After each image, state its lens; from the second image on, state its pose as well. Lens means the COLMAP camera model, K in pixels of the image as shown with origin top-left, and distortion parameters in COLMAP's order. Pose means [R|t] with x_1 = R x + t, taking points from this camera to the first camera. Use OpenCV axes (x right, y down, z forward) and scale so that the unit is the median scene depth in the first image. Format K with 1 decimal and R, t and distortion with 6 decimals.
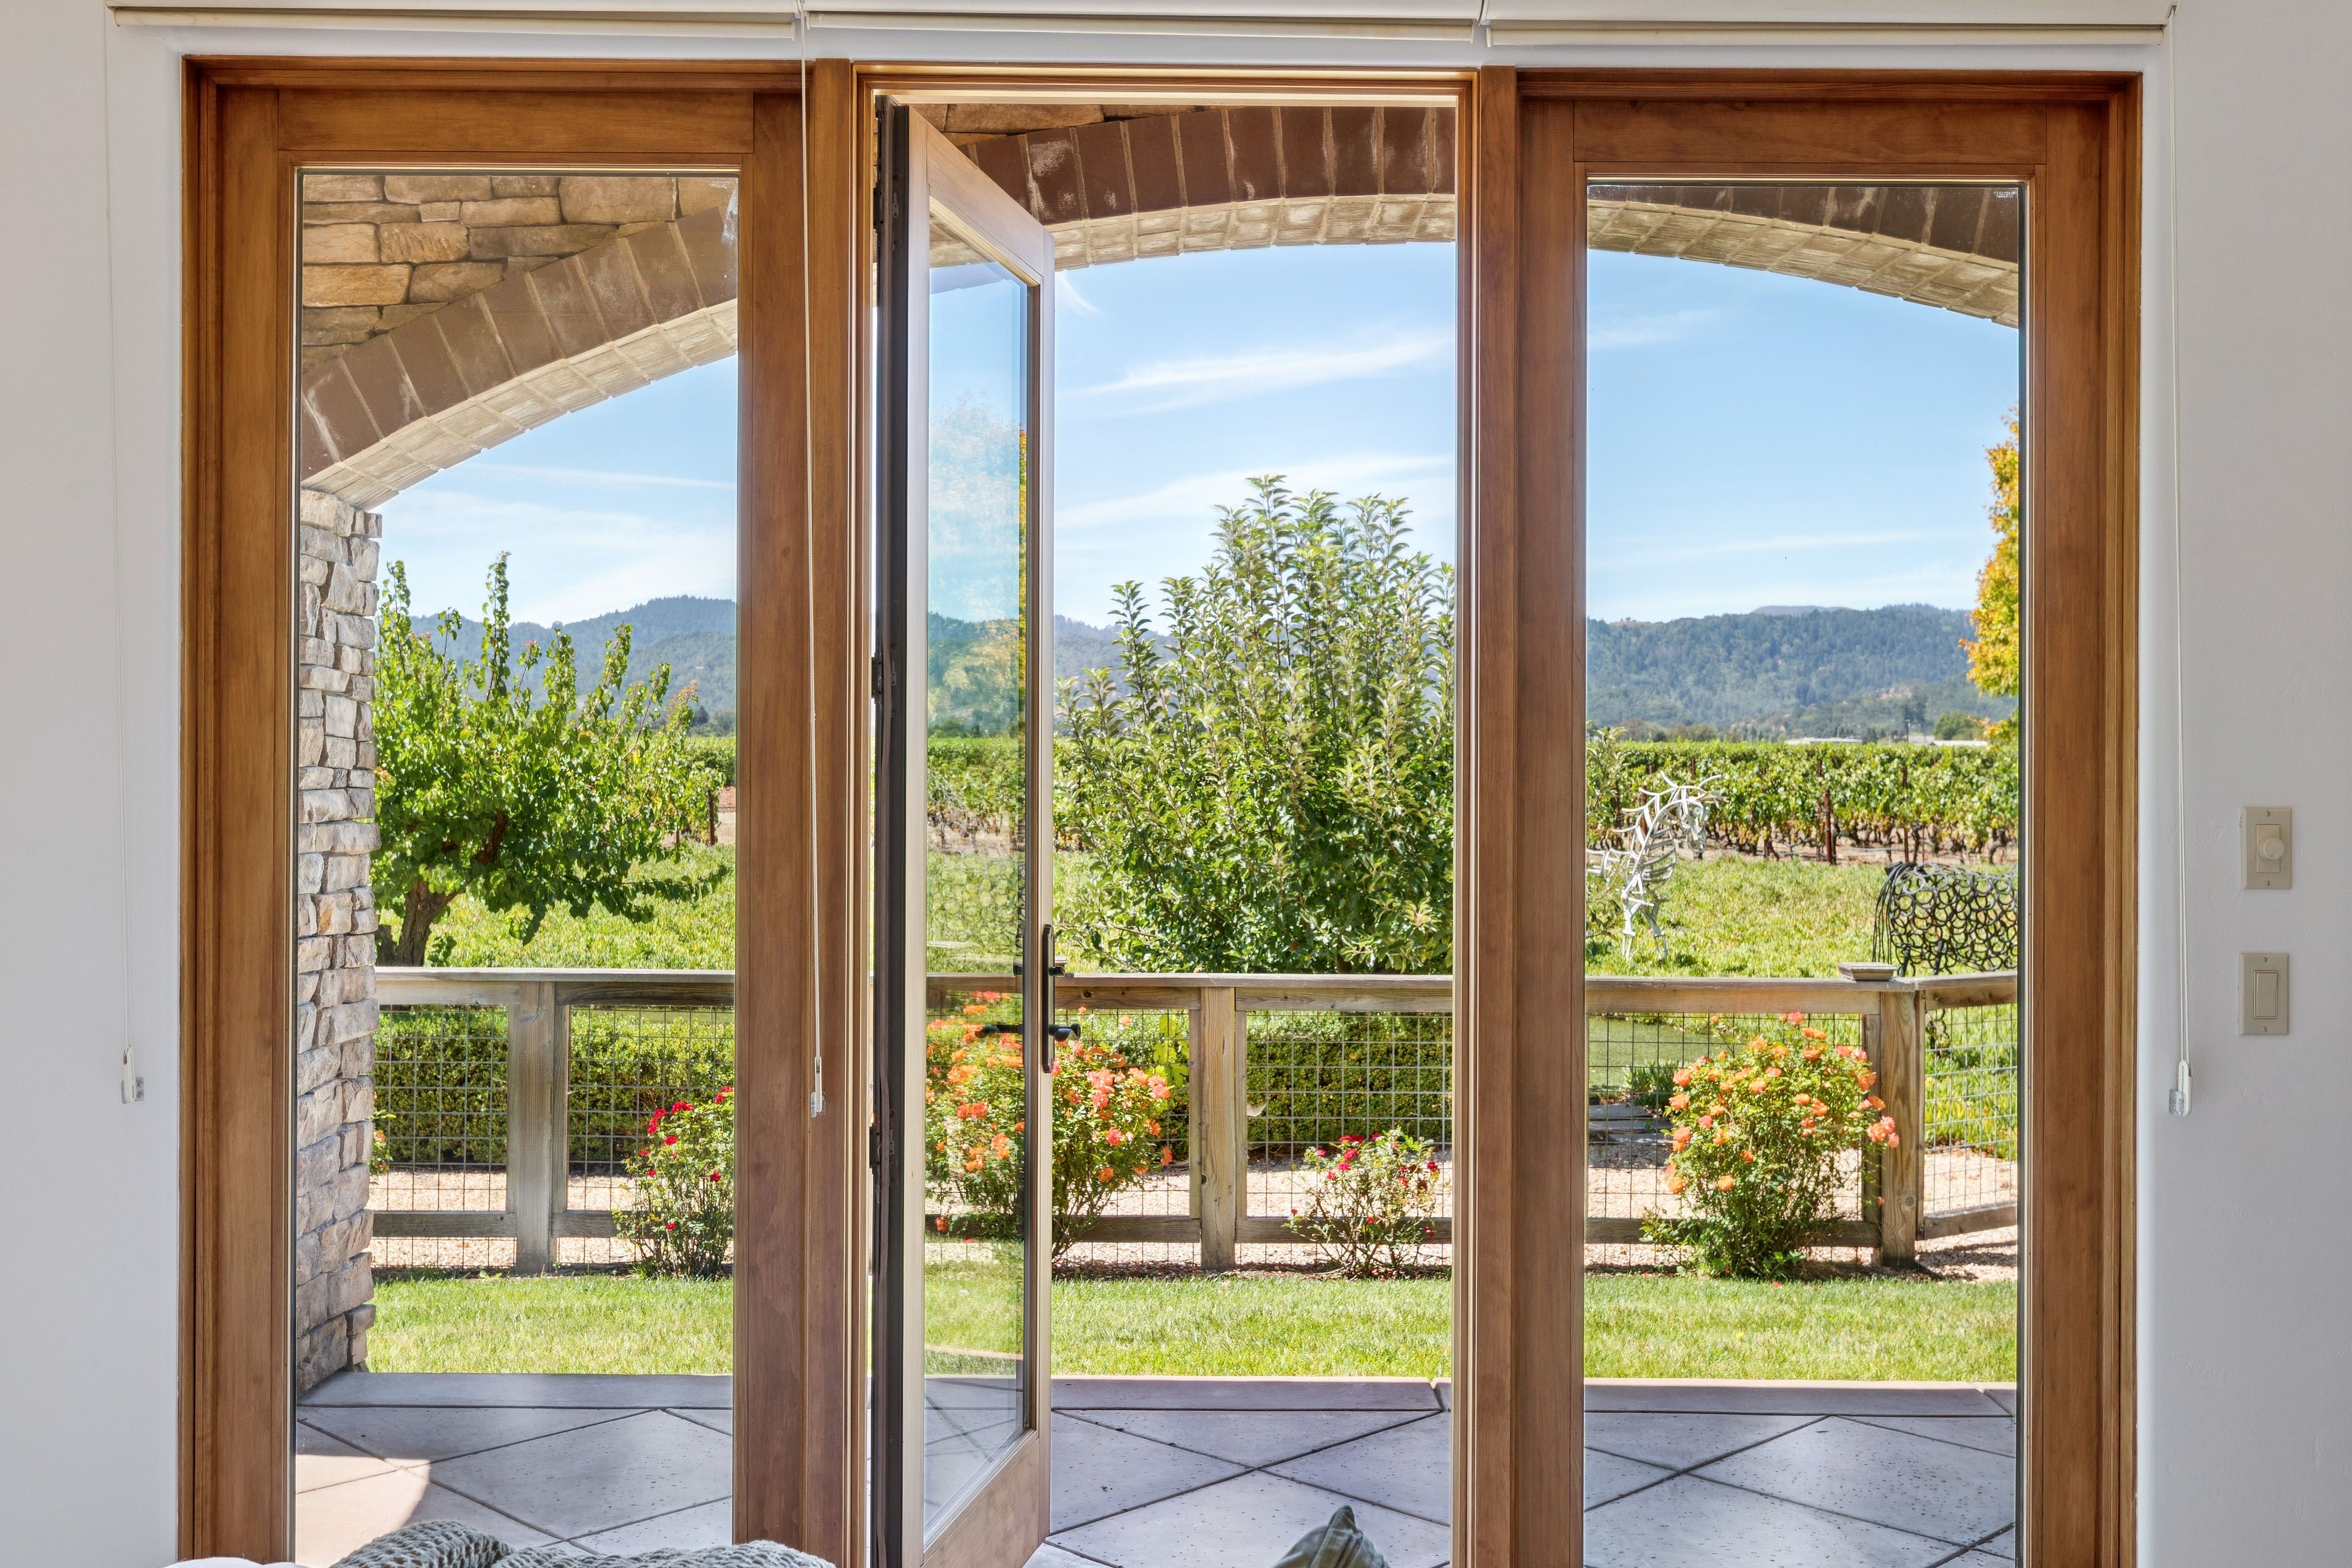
lens RADIAL K [[2275.6, 0, 1171.9], [0, 2275.6, 728.4], [0, 0, 1]] dist [0.003152, 0.000041]
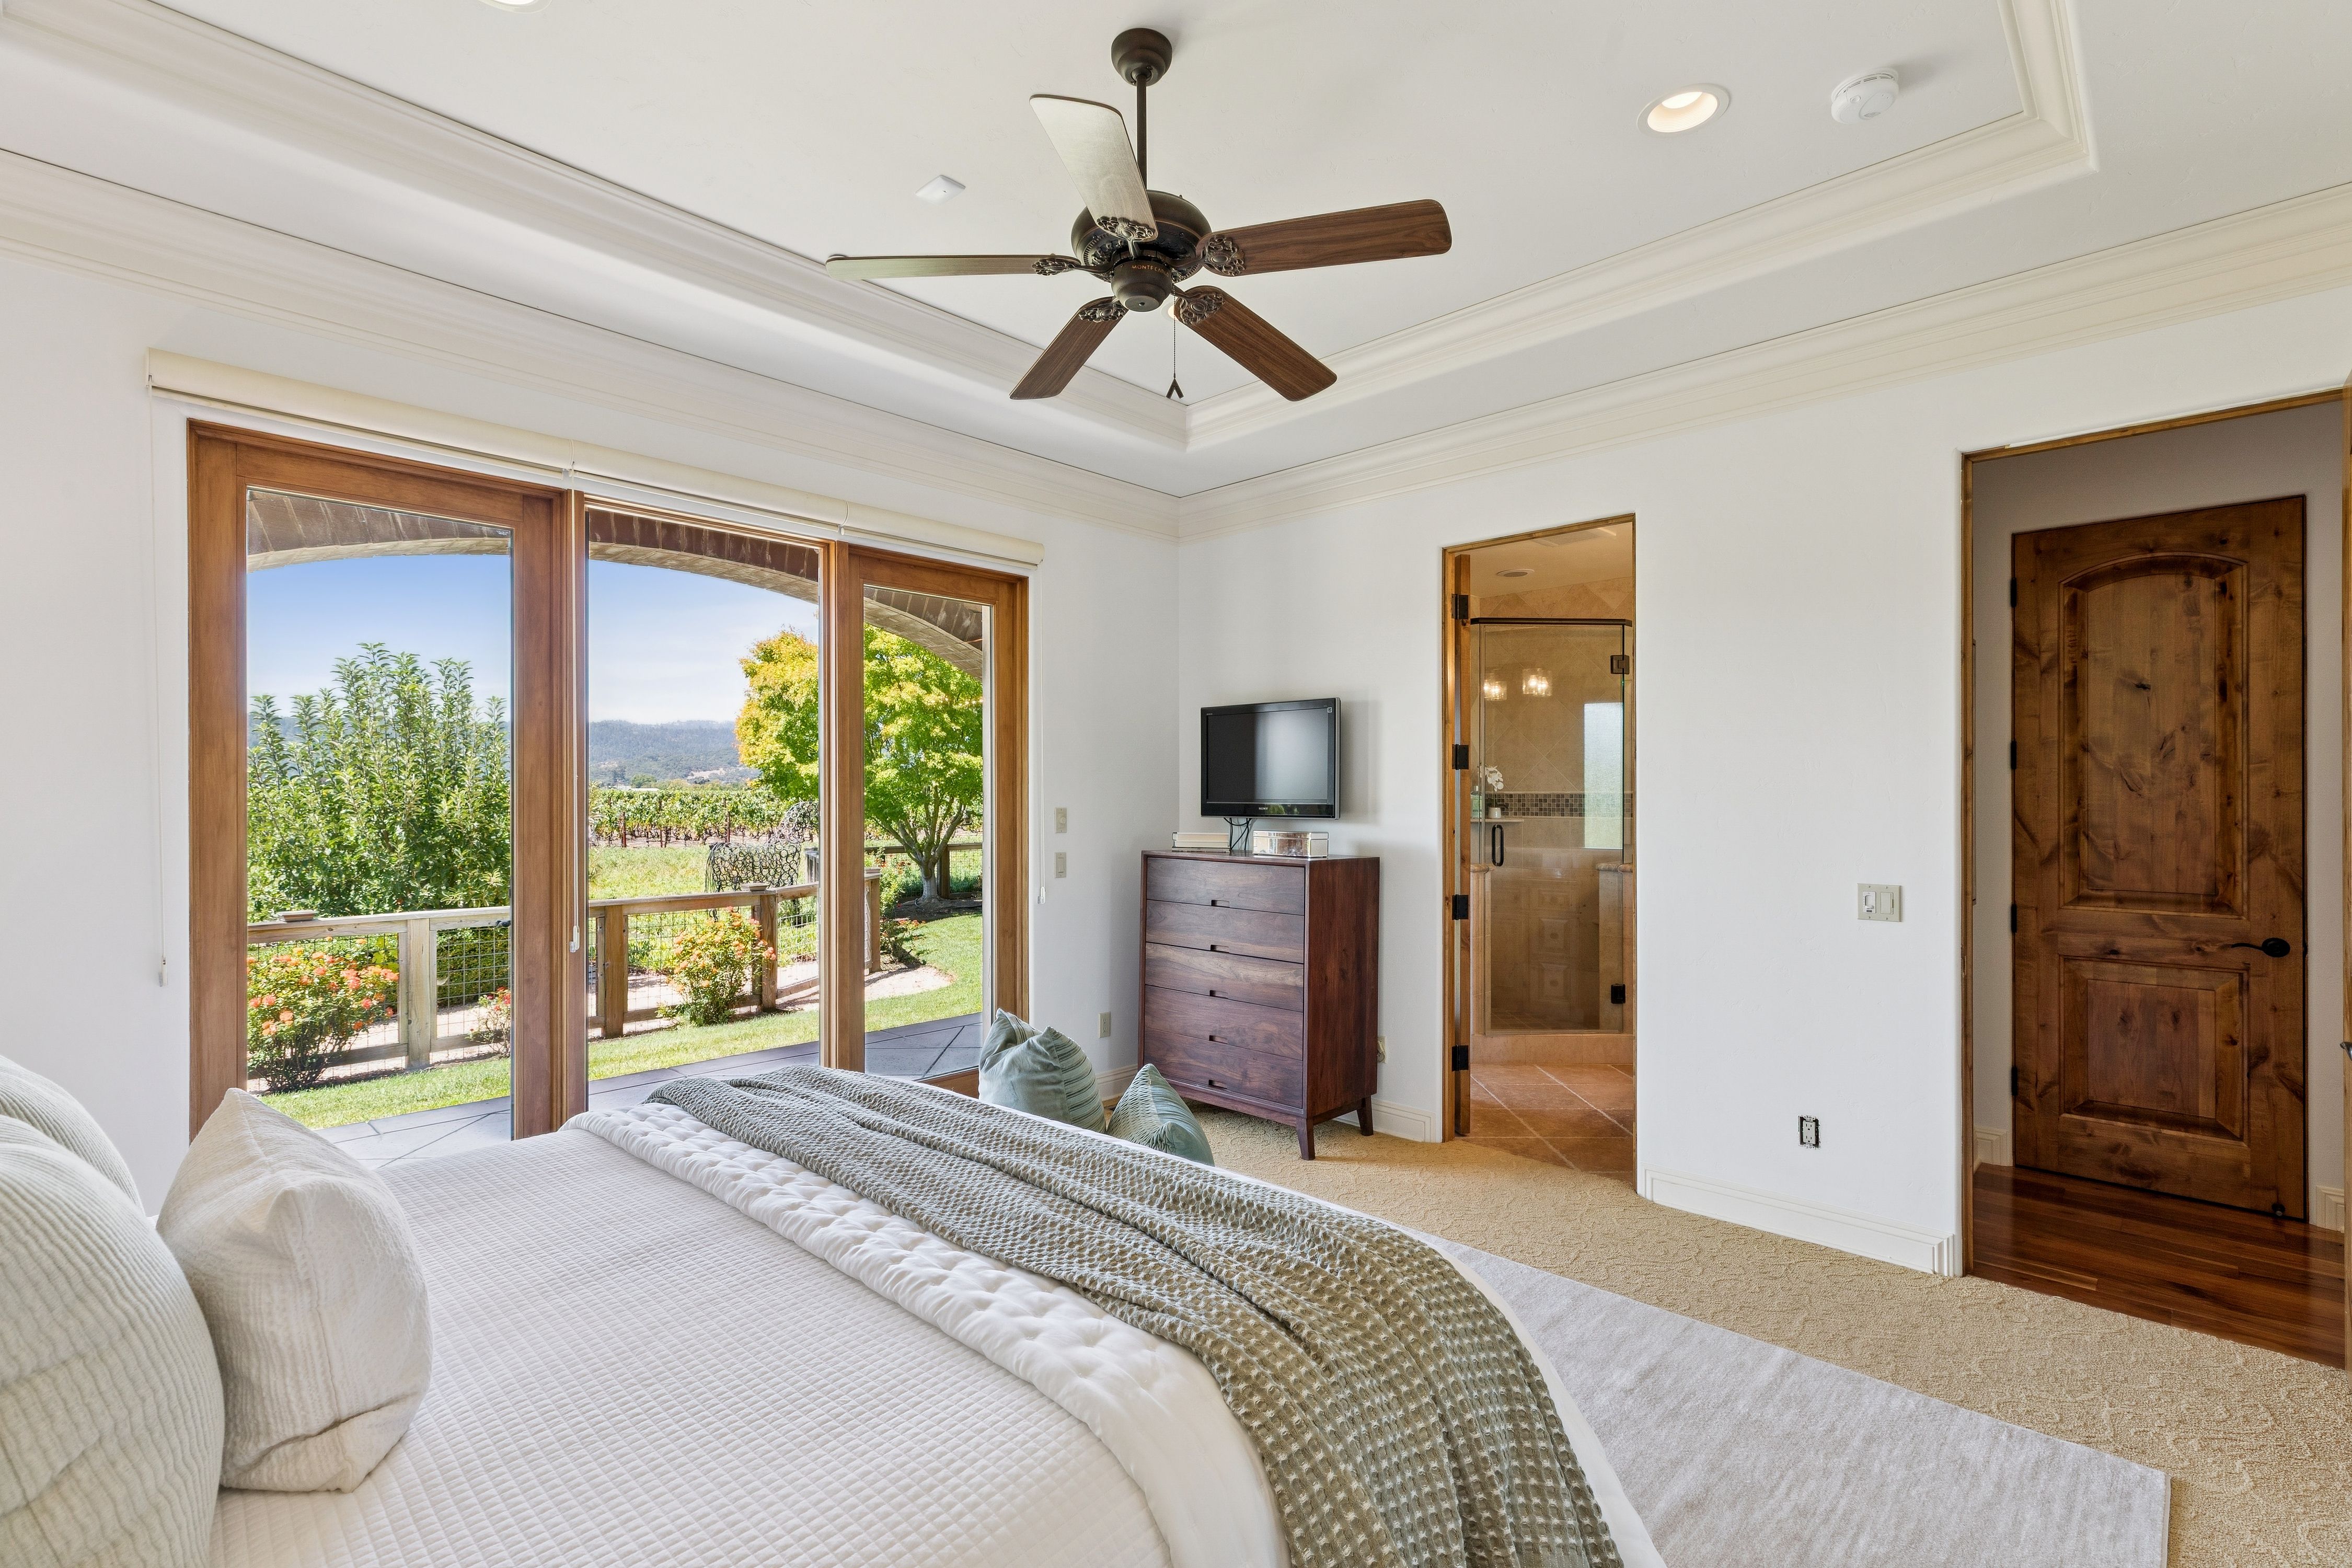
lens RADIAL K [[1055.2, 0, 1159.4], [0, 1055.2, 779.9], [0, 0, 1]] dist [0.010377, -0.000018]
pose [[0.705798, 0.003511, 0.708405, -0.174438], [-0.001752, 0.999993, -0.003211, -0.000152], [-0.708411, 0.001025, 0.705799, -0.059731]]
